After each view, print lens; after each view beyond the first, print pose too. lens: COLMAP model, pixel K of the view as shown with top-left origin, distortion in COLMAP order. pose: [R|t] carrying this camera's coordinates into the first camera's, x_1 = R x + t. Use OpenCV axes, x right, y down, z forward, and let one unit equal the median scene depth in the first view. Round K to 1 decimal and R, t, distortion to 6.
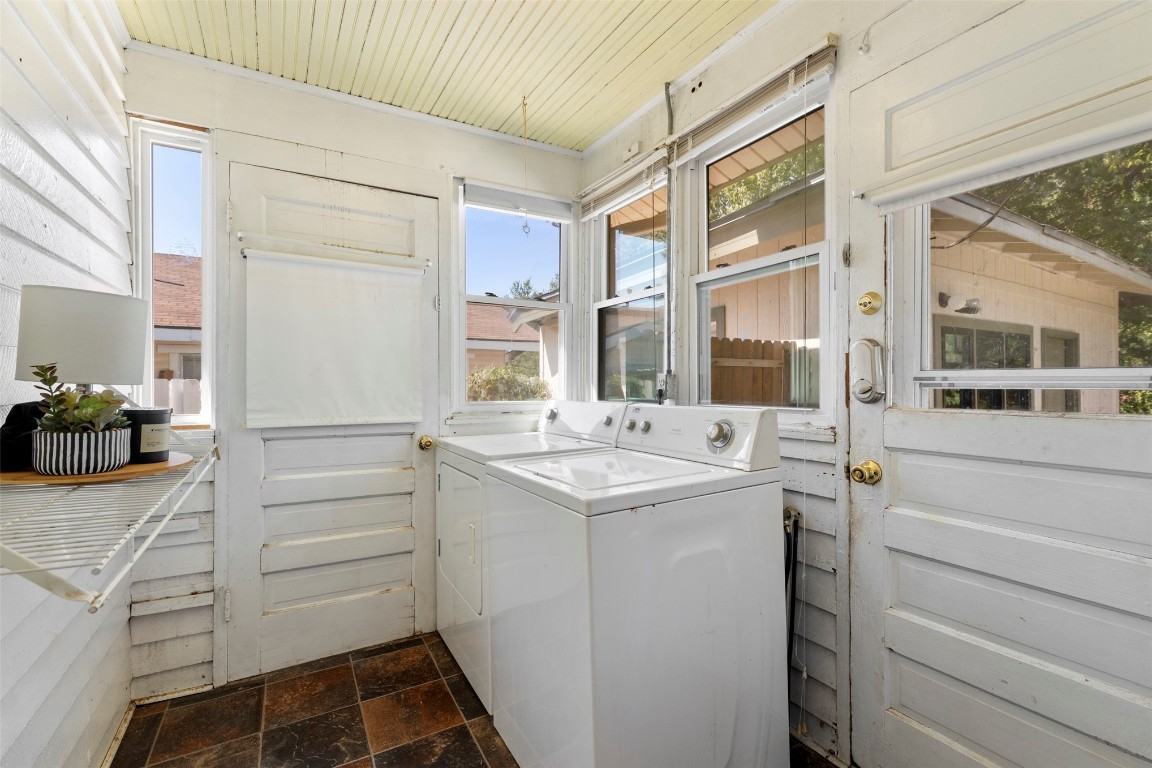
lens RADIAL K [[520.6, 0, 576.6], [0, 520.6, 380.4], [0, 0, 1]] dist [0.008457, 0.000558]
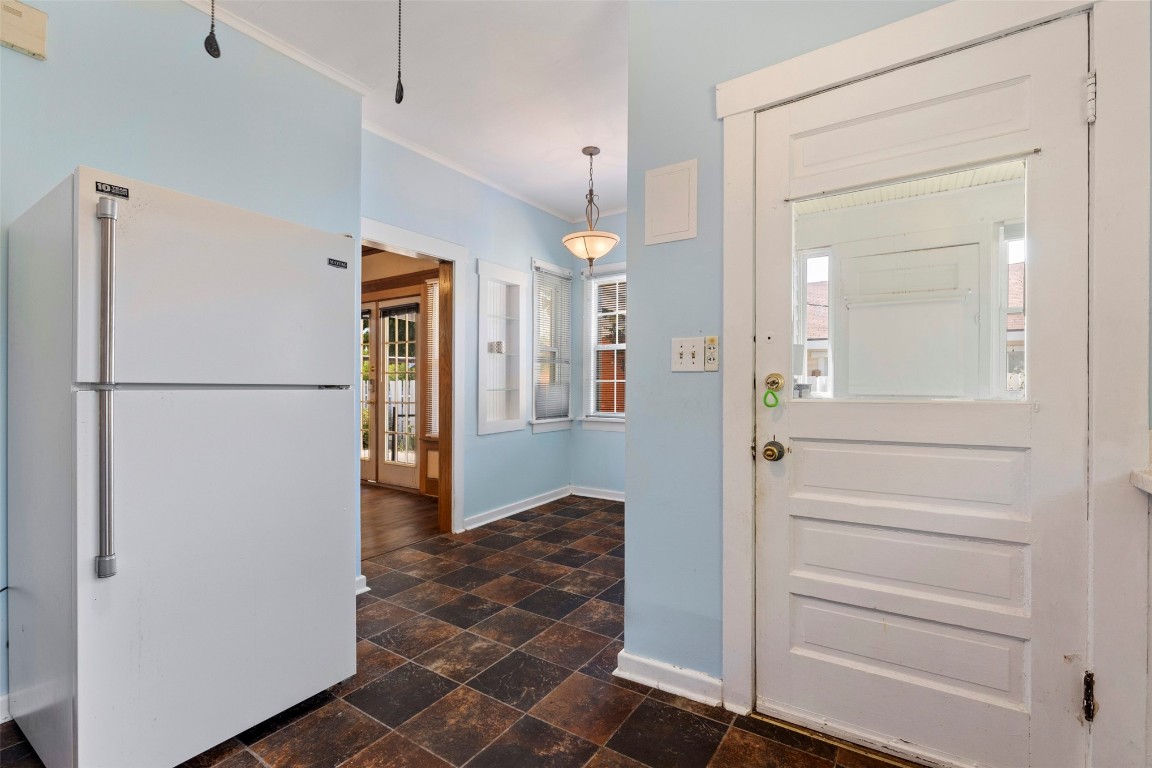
lens RADIAL K [[520.6, 0, 574.4], [0, 520.6, 381.8], [0, 0, 1]] dist [0.008457, 0.000558]
pose [[0.449143, -0.000800, -0.893460, 0.573595], [0.006139, 0.999979, 0.002191, 0.015966], [0.893439, -0.006469, 0.449138, -0.689816]]
